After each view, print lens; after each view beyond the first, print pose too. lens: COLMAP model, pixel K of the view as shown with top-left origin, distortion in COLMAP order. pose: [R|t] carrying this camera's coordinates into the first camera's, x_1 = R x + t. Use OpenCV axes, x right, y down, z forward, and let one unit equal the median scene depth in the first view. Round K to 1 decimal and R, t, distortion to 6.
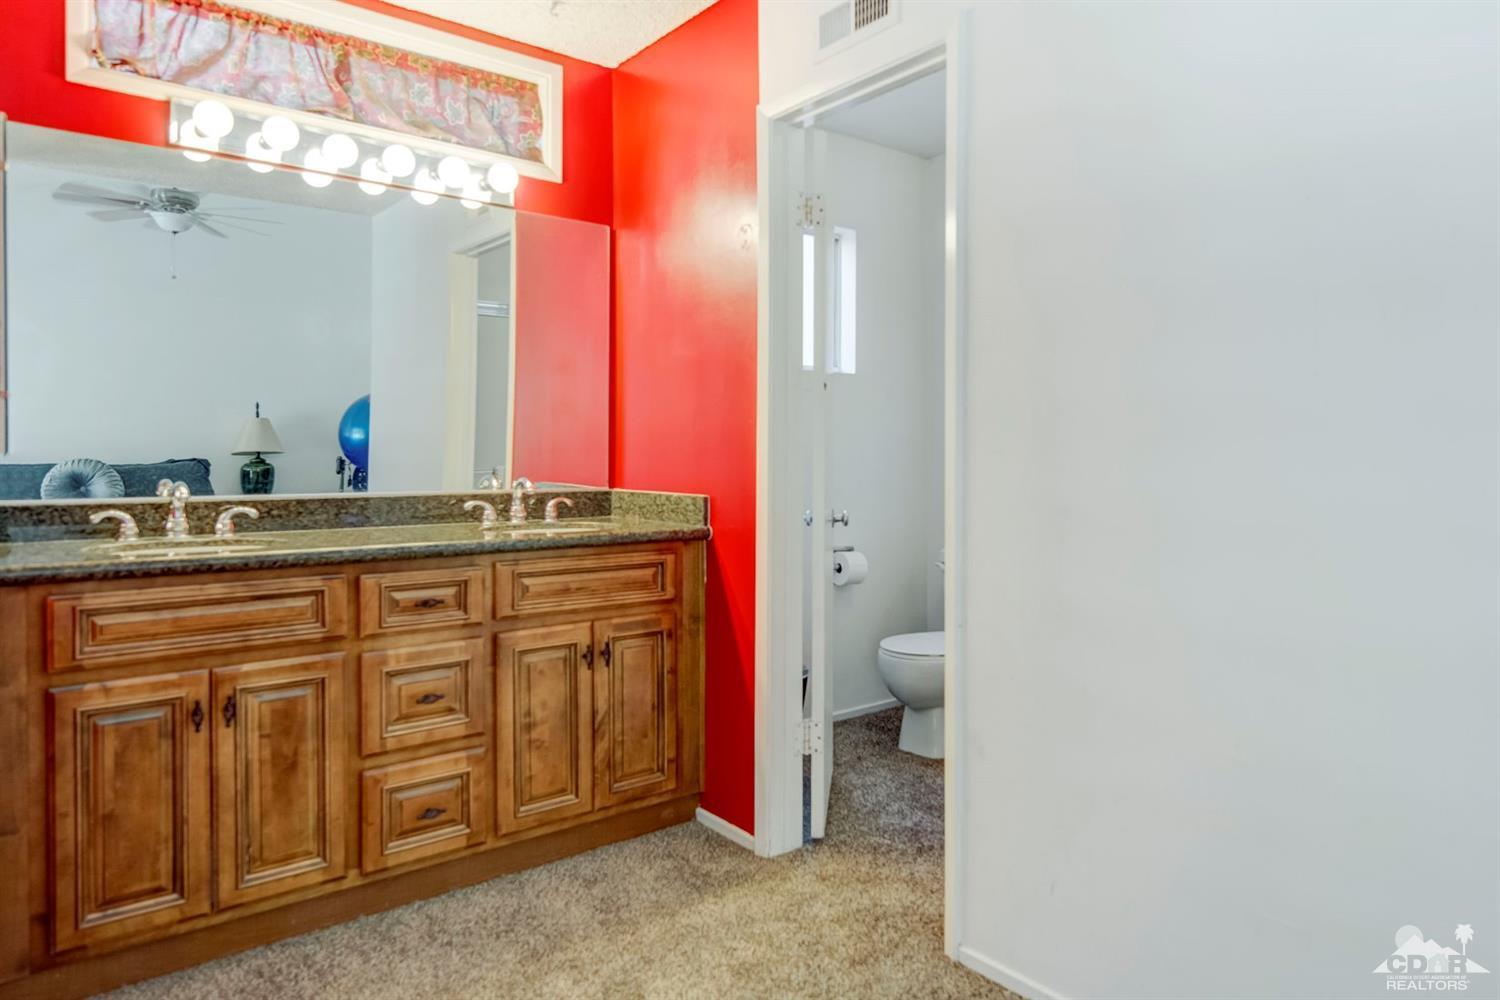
lens RADIAL K [[875.6, 0, 748.3], [0, 875.6, 461.1], [0, 0, 1]] dist [0.003302, -0.000266]
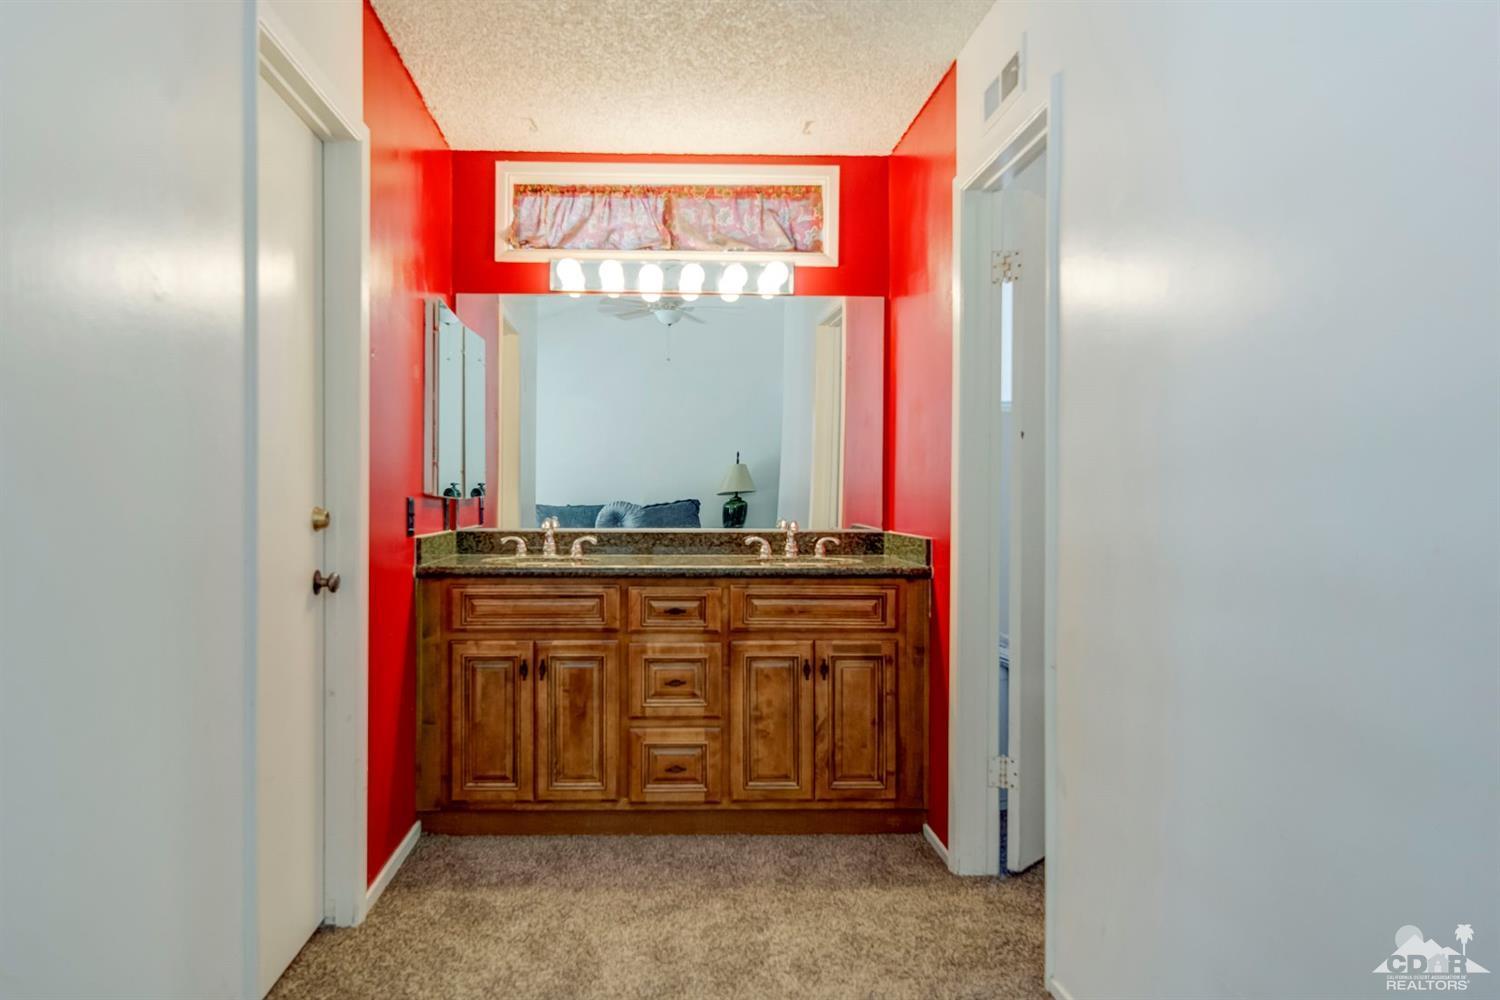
lens RADIAL K [[915.6, 0, 750.4], [0, 915.6, 497.7], [0, 0, 1]] dist [0.007994, -0.000758]
pose [[0.823302, 0.001145, -0.567603, 0.504012], [-0.005526, 0.999967, -0.005998, -0.003698], [0.567577, 0.008075, 0.823281, -0.084577]]
